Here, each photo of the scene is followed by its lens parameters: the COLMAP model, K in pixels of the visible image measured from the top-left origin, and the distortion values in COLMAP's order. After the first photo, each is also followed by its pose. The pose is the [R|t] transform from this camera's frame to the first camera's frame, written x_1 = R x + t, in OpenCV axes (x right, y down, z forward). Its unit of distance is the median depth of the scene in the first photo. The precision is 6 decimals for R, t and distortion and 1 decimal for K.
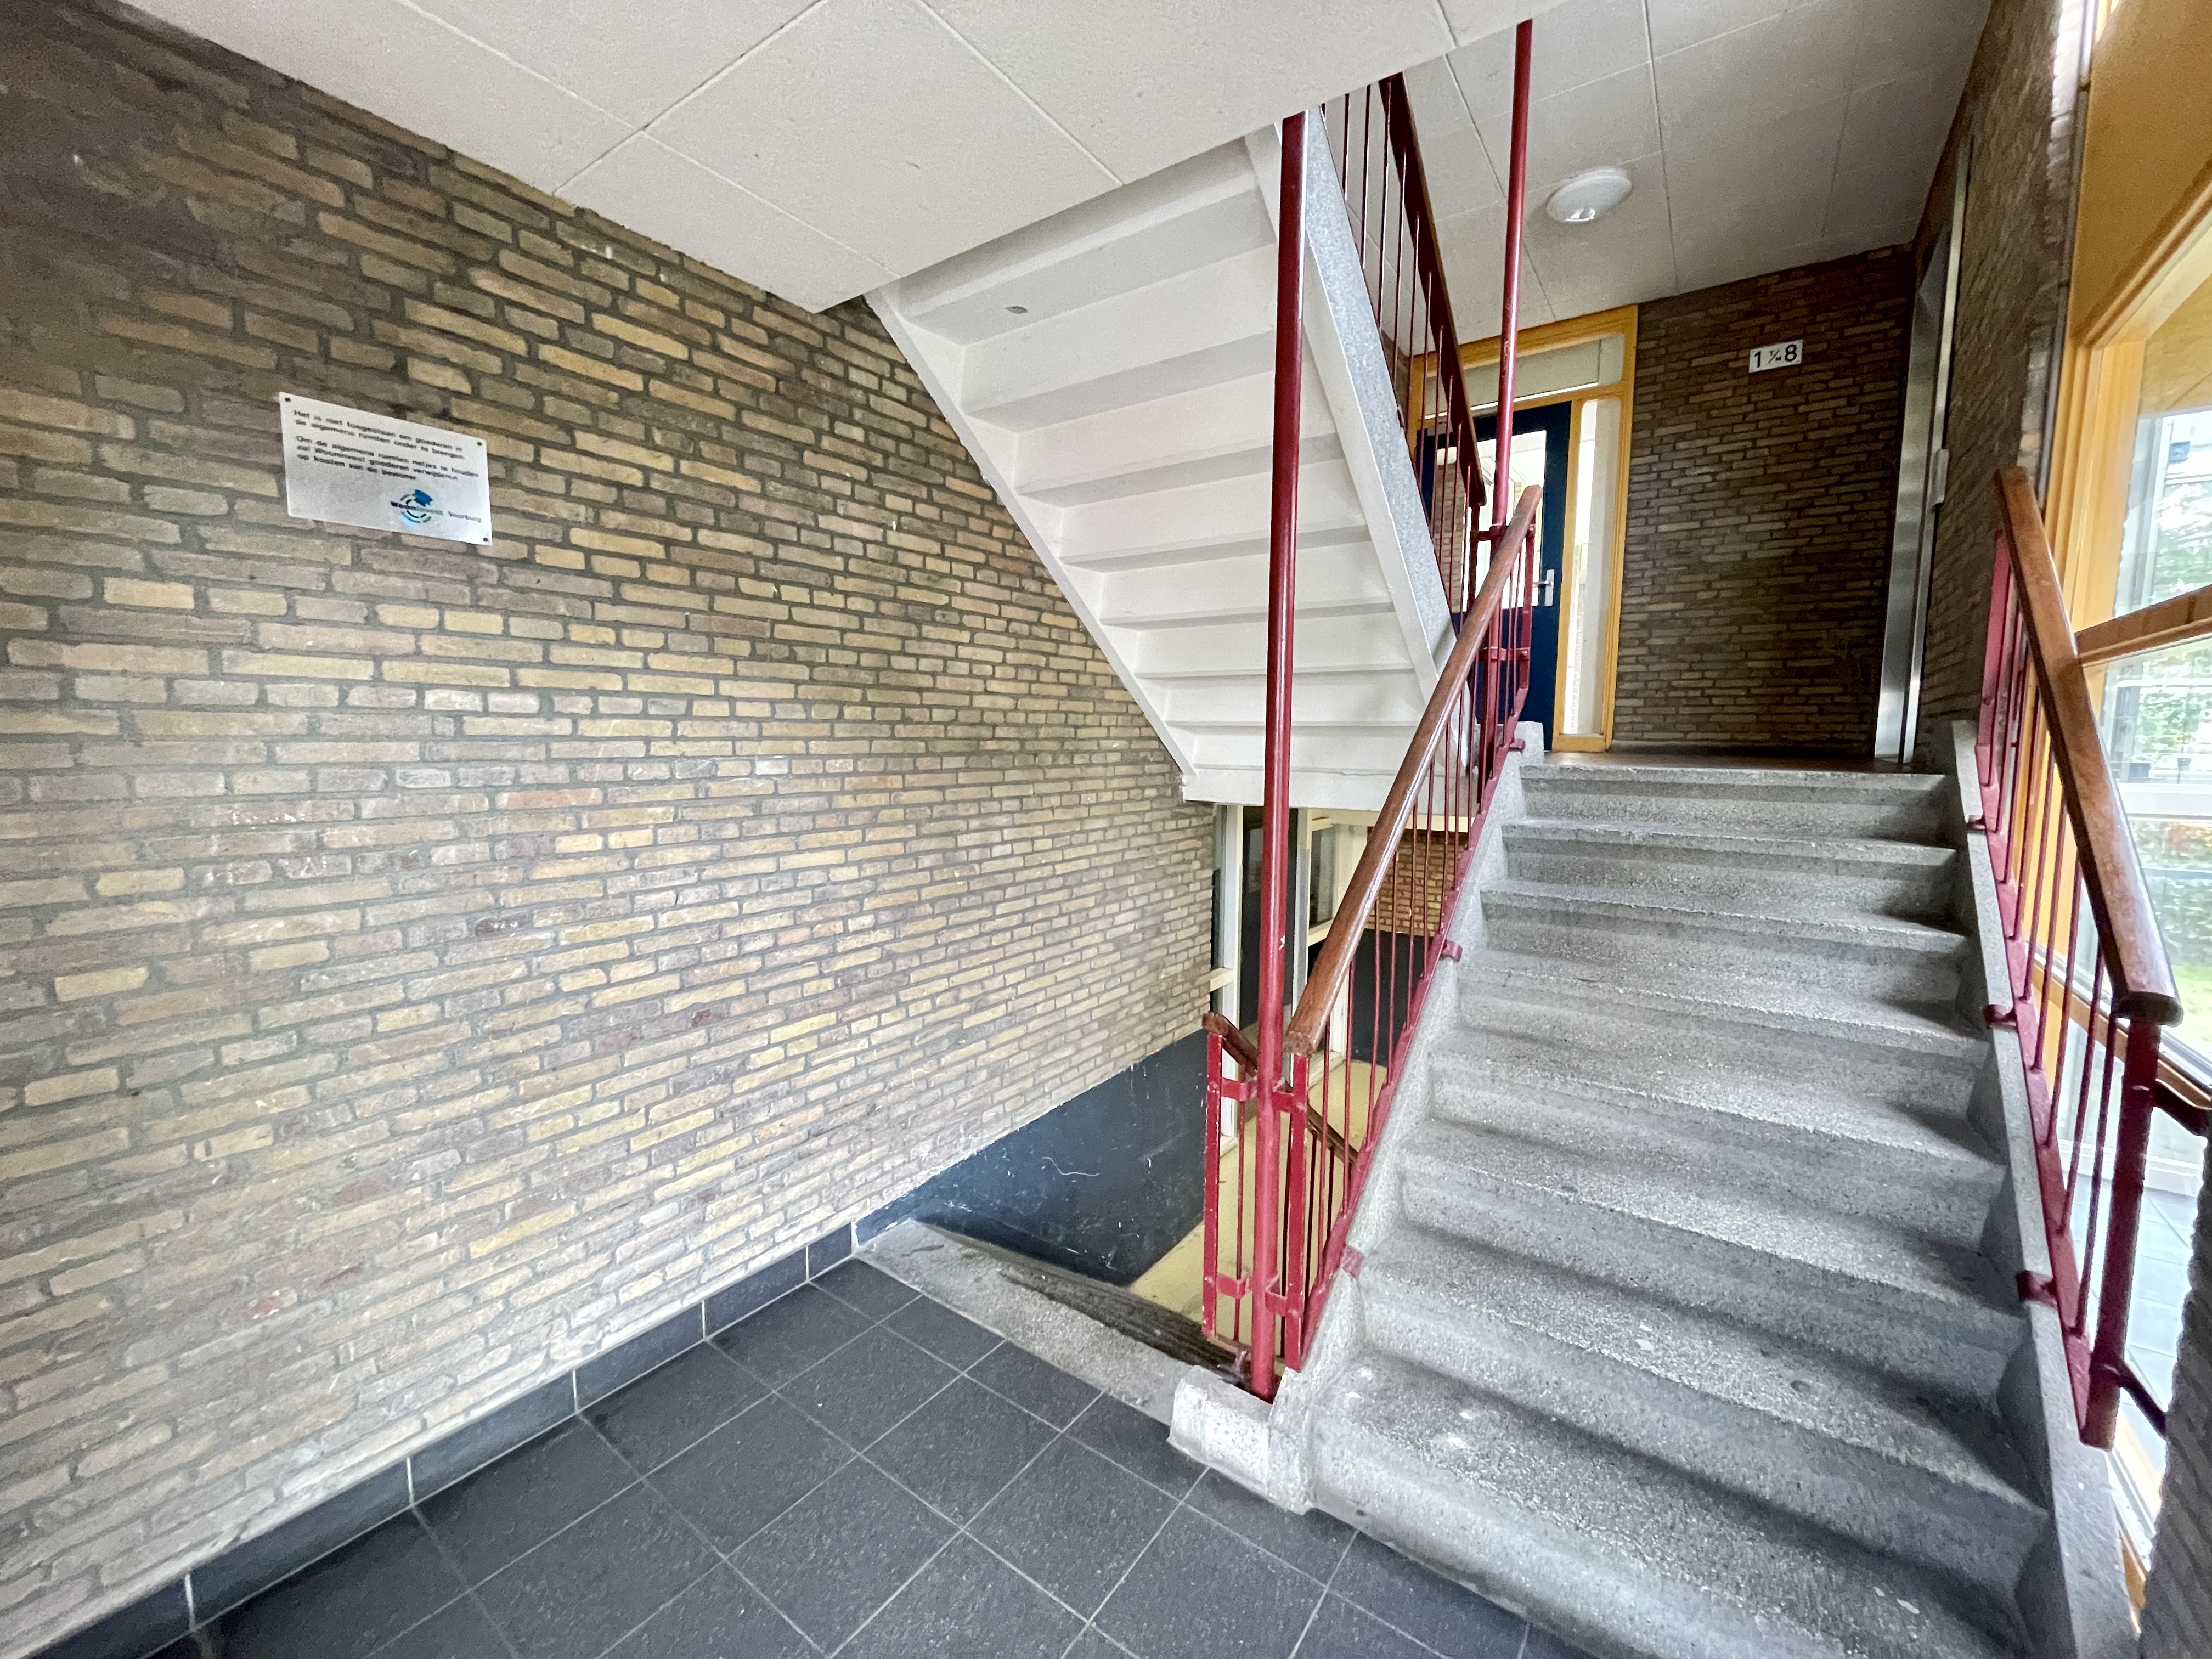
lens RADIAL K [[904.9, 0, 1106.0], [0, 904.9, 829.5], [0, 0, 1]] dist [0.000756, 0.000144]
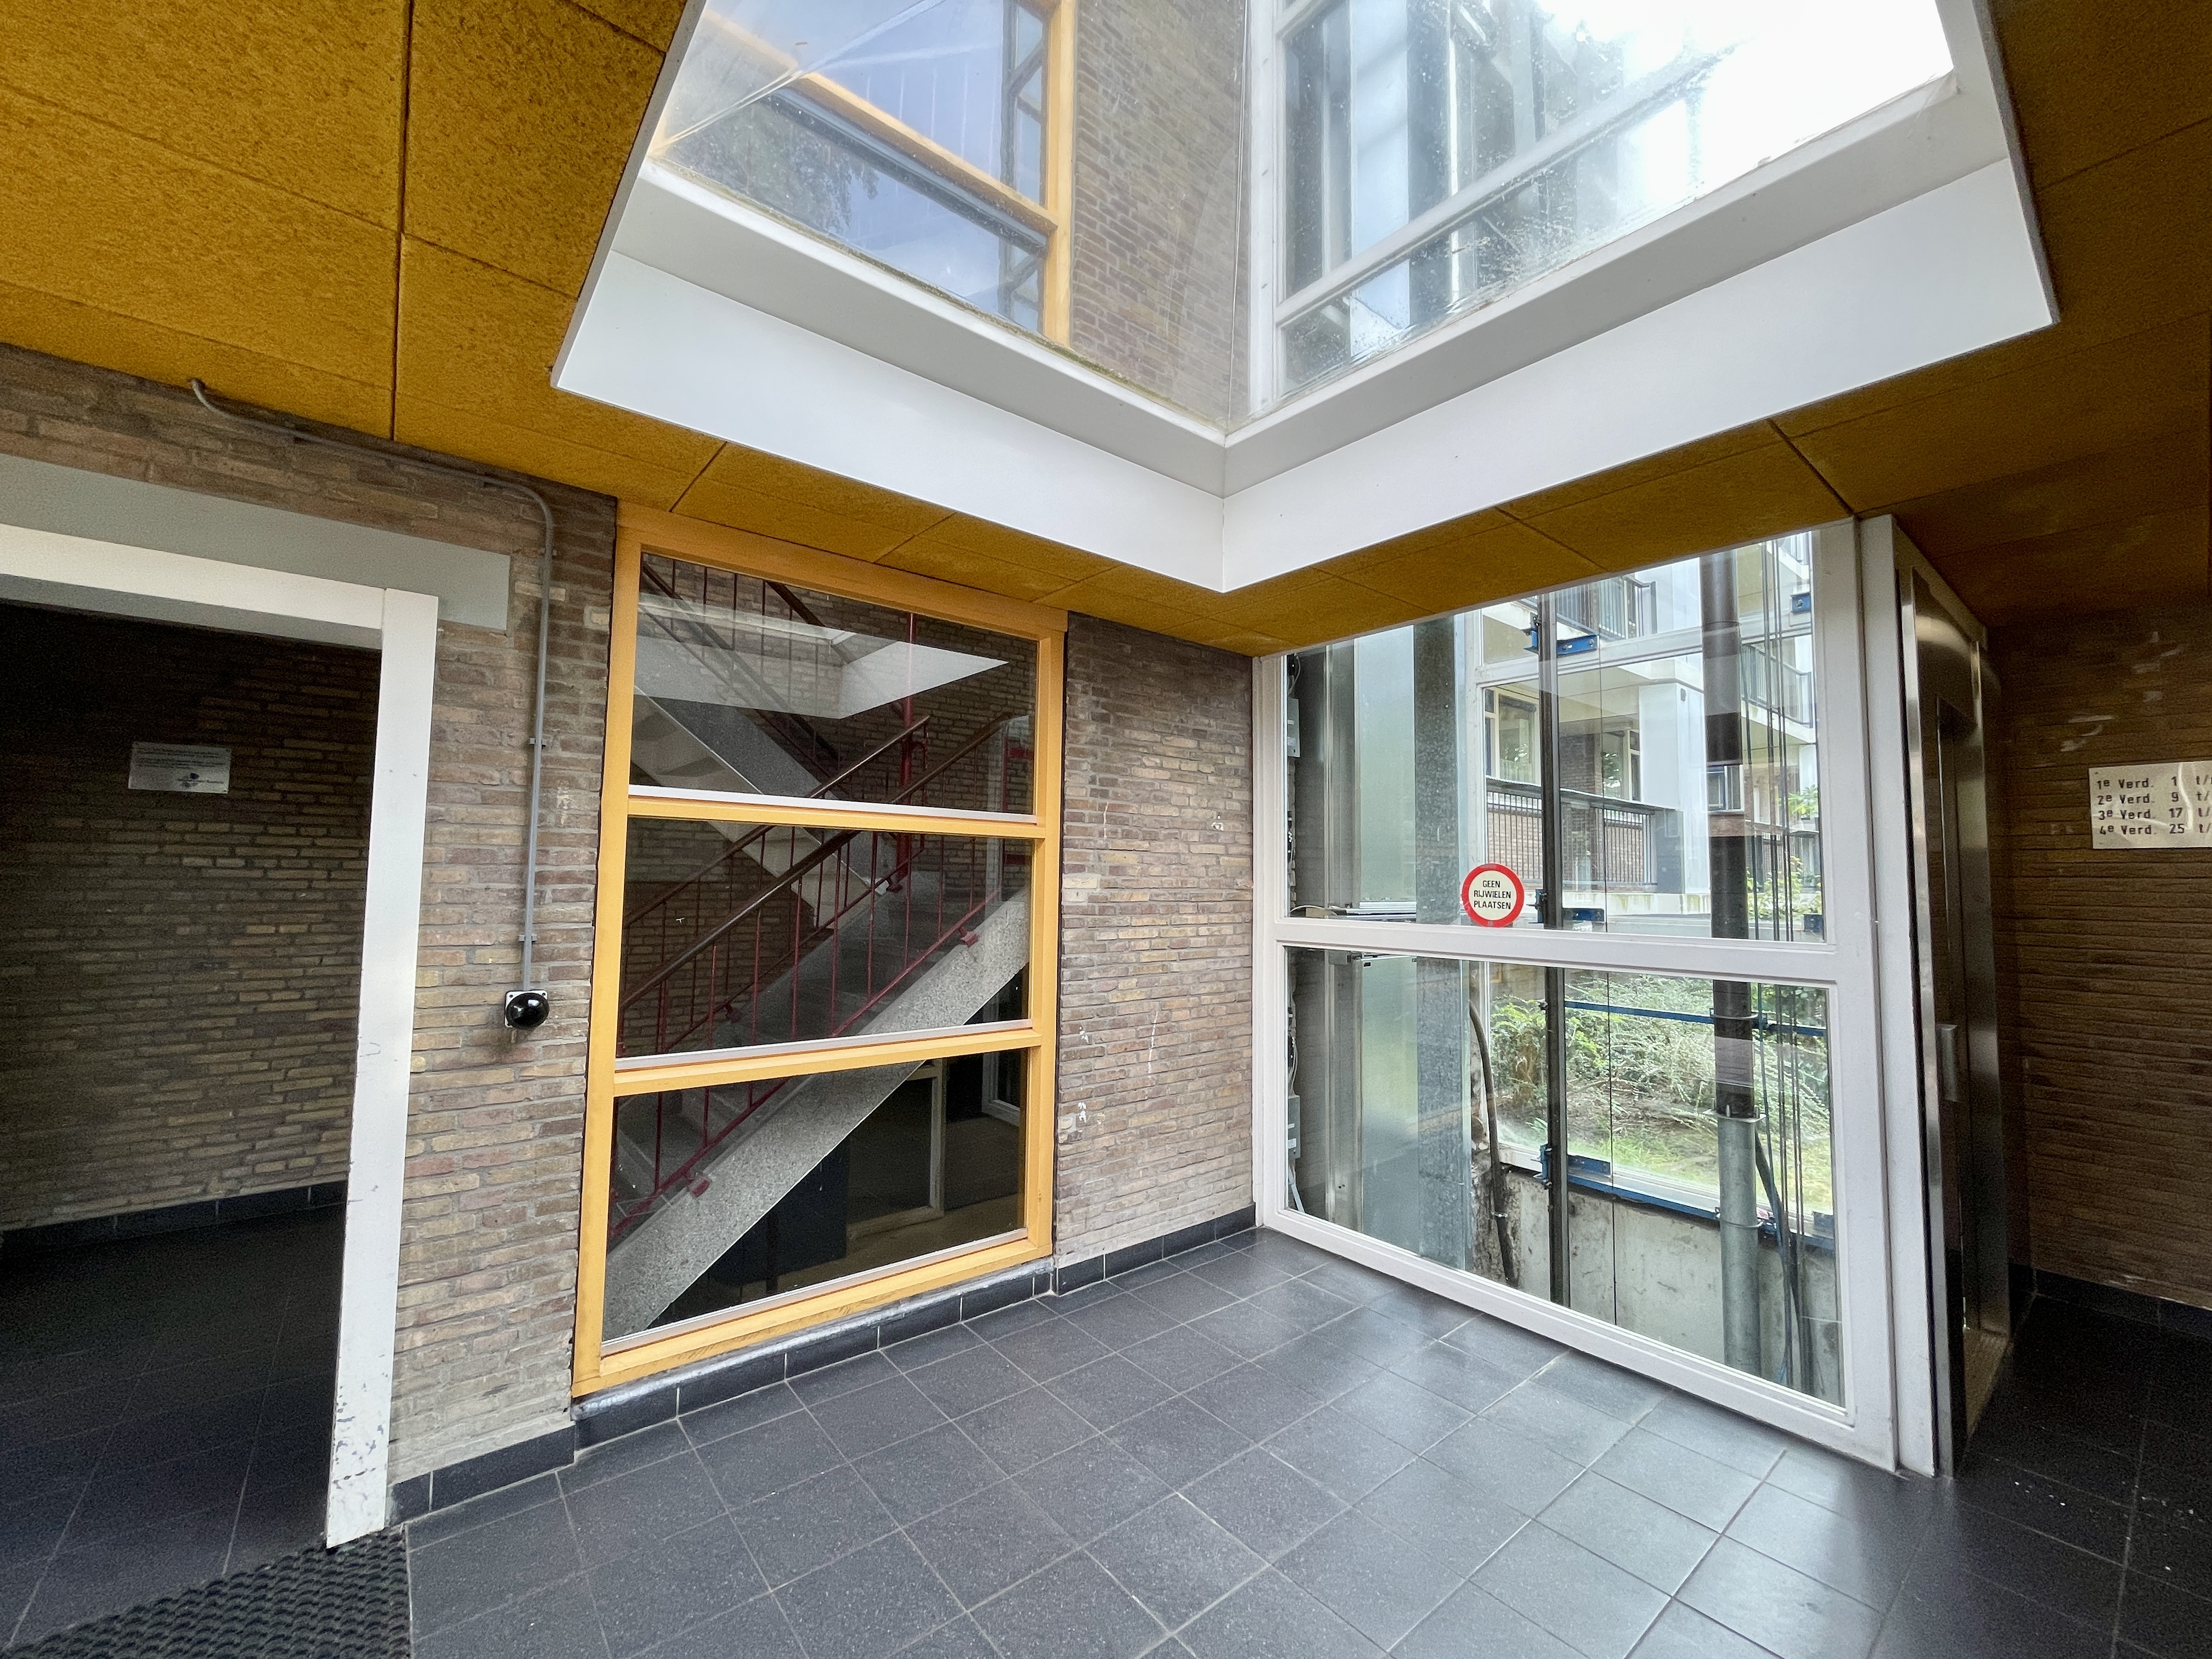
lens RADIAL K [[904.9, 0, 1106.0], [0, 904.9, 829.5], [0, 0, 1]] dist [0.000756, 0.000144]
pose [[0.958008, -0.013805, -0.286408, 1.971978], [-0.033902, 0.986381, -0.160943, 0.061018], [0.284729, 0.163894, 0.944494, -0.471765]]
